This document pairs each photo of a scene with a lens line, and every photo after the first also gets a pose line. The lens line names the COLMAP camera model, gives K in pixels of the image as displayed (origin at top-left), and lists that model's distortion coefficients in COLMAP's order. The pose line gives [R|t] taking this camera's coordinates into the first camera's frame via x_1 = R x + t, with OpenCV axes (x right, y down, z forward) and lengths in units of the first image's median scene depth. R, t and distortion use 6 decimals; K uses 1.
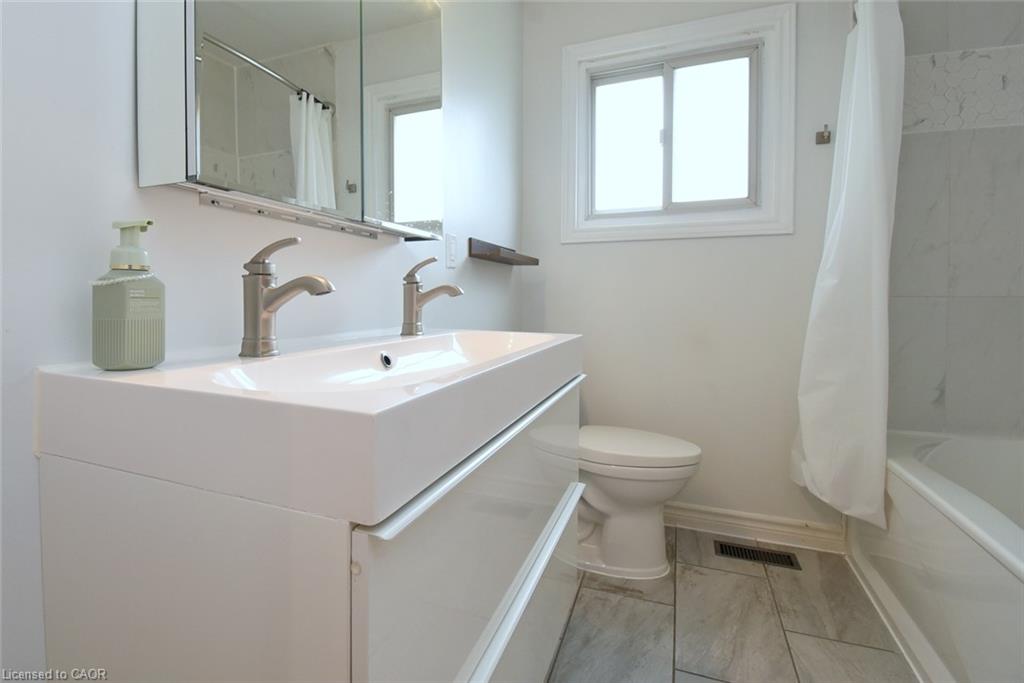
lens RADIAL K [[451.2, 0, 485.2], [0, 451.2, 312.0], [0, 0, 1]] dist [0.005017, -0.016358]
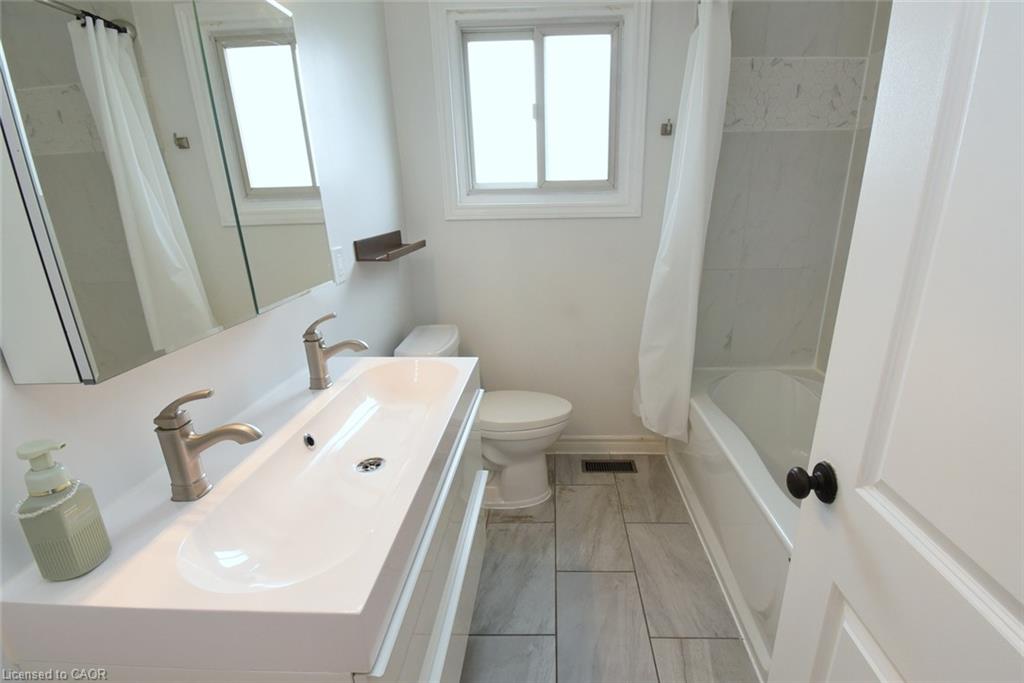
lens RADIAL K [[451.2, 0, 525.4], [0, 451.2, 333.9], [0, 0, 1]] dist [0.005017, -0.016358]
pose [[0.940164, -0.127573, 0.315940, -0.021083], [0.037300, 0.960223, 0.276730, -0.238555], [-0.338676, -0.248387, 0.907526, -0.062192]]
